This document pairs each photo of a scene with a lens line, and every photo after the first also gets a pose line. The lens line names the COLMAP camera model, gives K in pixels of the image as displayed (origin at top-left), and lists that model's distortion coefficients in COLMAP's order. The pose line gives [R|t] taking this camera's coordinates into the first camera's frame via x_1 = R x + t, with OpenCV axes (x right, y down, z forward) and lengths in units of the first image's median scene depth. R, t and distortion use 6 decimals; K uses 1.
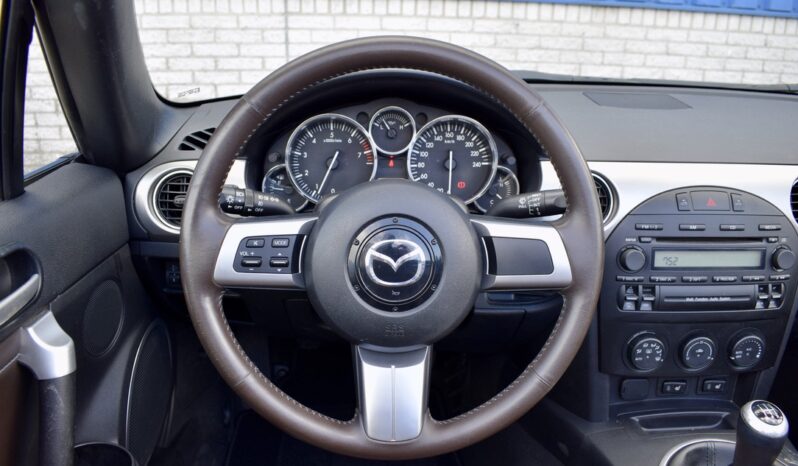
lens RADIAL K [[615.2, 0, 421.5], [0, 615.2, 236.6], [0, 0, 1]] dist [-0.087729, 0.005854]
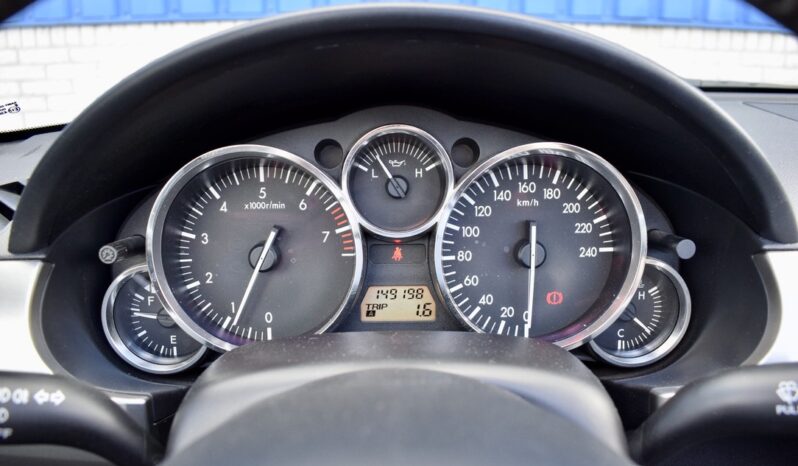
lens RADIAL K [[615.2, 0, 421.5], [0, 615.2, 236.6], [0, 0, 1]] dist [-0.087729, 0.005854]
pose [[0.999538, -0.016676, -0.025408, -0.021243], [0.014998, 0.997780, -0.064884, -0.107256], [0.026434, 0.064473, 0.997569, 0.580910]]
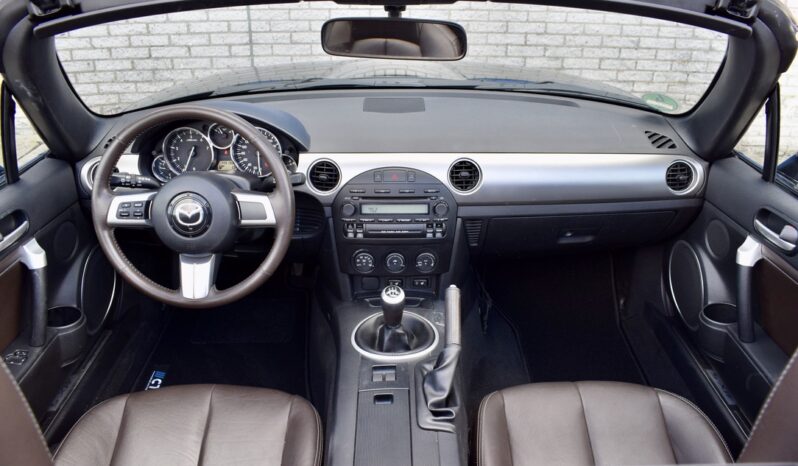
lens RADIAL K [[615.2, 0, 421.5], [0, 615.2, 236.6], [0, 0, 1]] dist [-0.087729, 0.005854]
pose [[0.999606, 0.001883, -0.027994, 0.575137], [0.001442, 0.992980, 0.118271, -0.090009], [0.028020, -0.118265, 0.992587, -0.747583]]
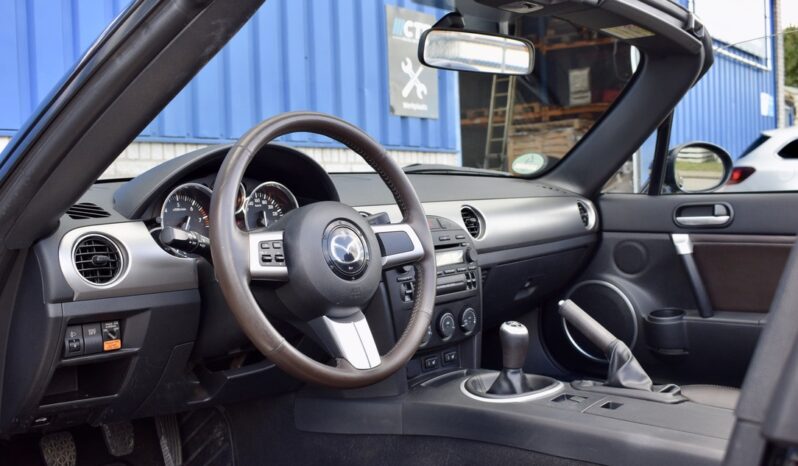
lens RADIAL K [[790.8, 0, 399.0], [0, 790.8, 233.0], [0, 0, 1]] dist [-0.116638, 0.000057]
pose [[0.714648, -0.081736, 0.694692, -0.932665], [0.265041, 0.950736, -0.160793, 0.253448], [-0.647326, 0.299032, 0.701105, -0.342156]]
